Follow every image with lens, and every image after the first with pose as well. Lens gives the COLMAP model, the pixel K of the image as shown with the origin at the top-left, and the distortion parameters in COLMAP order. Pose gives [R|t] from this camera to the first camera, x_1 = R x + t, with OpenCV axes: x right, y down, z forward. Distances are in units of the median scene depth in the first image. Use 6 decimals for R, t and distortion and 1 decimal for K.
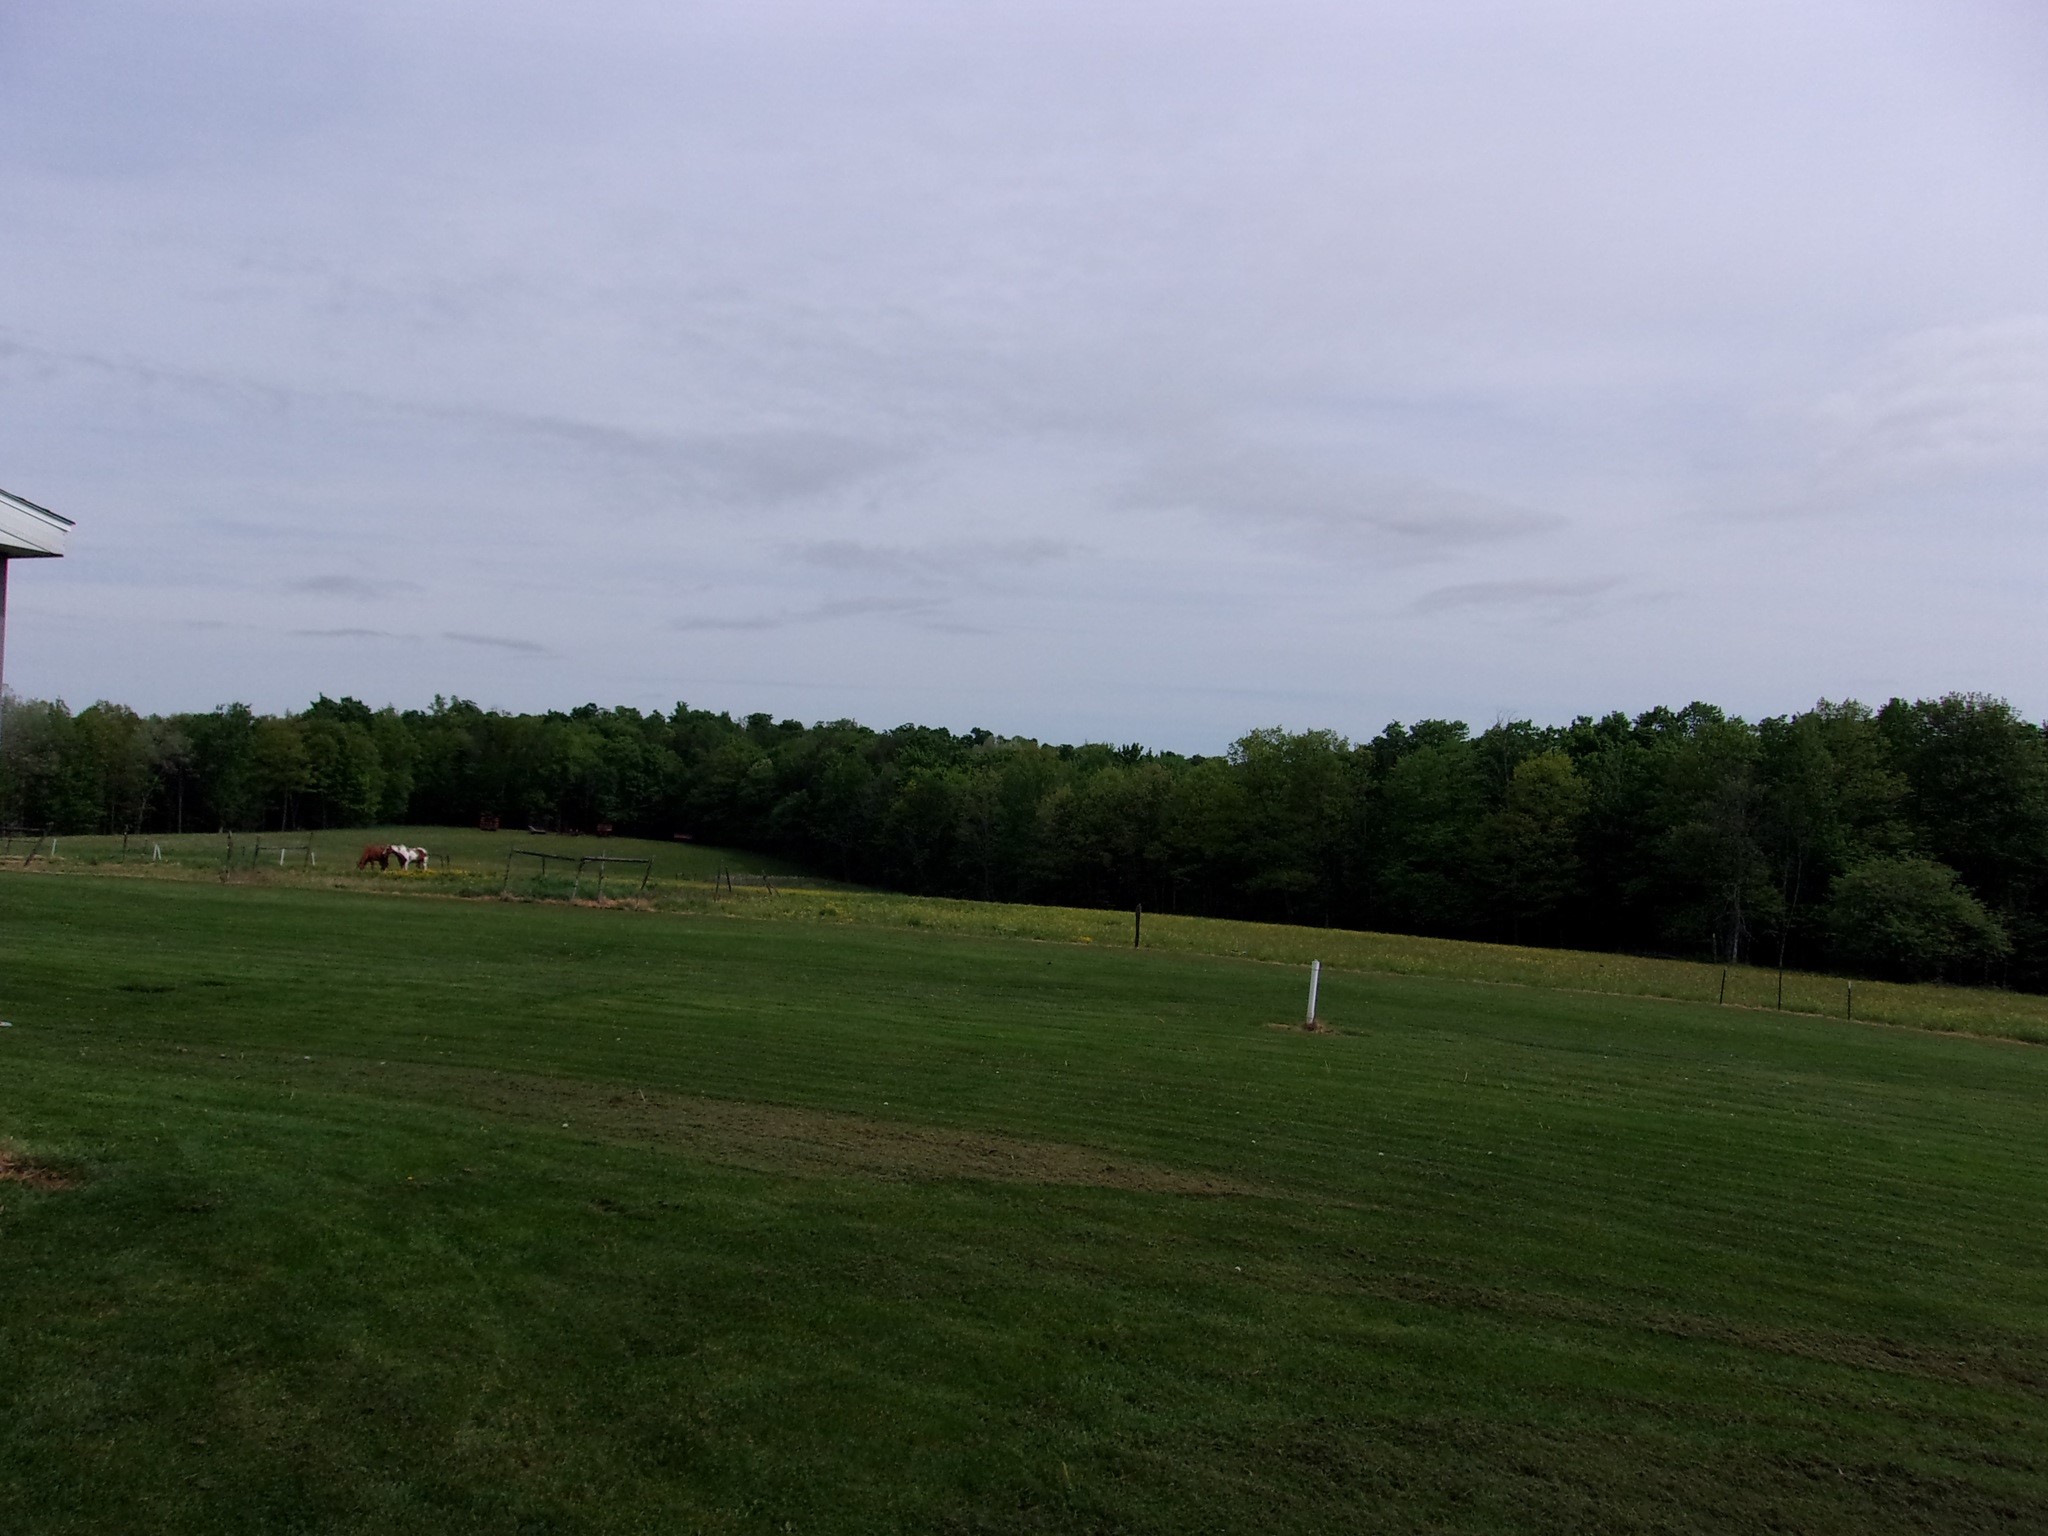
lens RADIAL K [[1592.3, 0, 1024.0], [0, 1592.3, 768.0], [0, 0, 1]] dist [-0.028809, -0.006176]
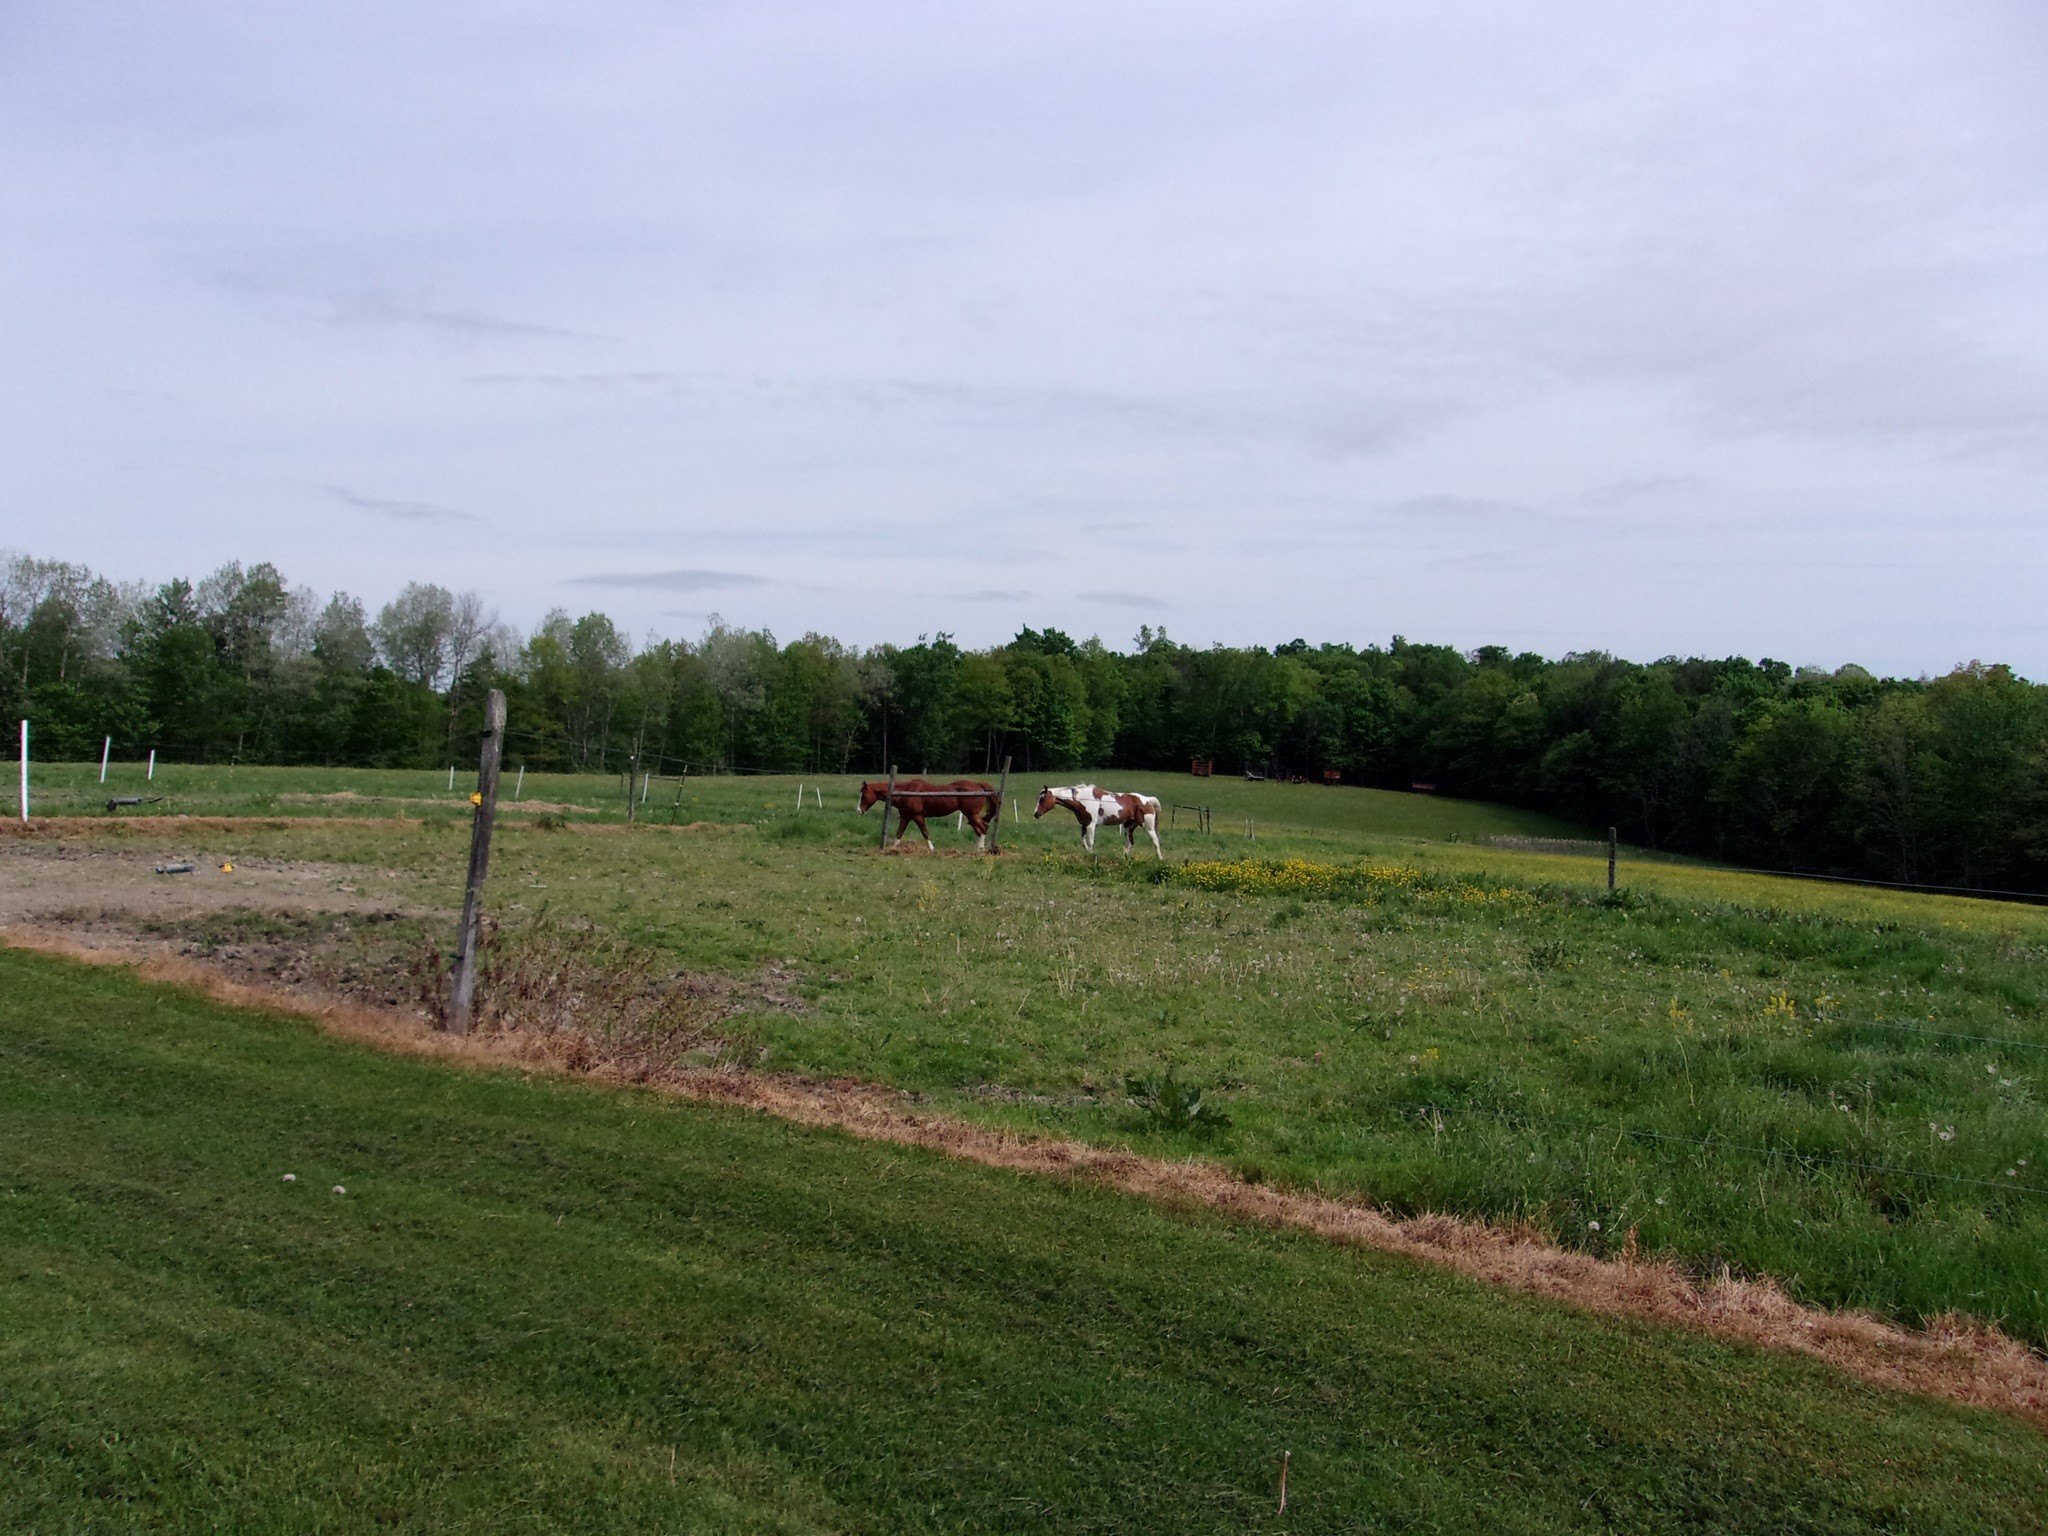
lens RADIAL K [[1592.3, 0, 1024.0], [0, 1592.3, 768.0], [0, 0, 1]] dist [-0.028809, -0.006176]
pose [[0.914291, 0.012954, -0.404850, -0.069850], [-0.000254, 0.999507, 0.031407, 0.007206], [0.405057, -0.028612, 0.913844, 0.153966]]
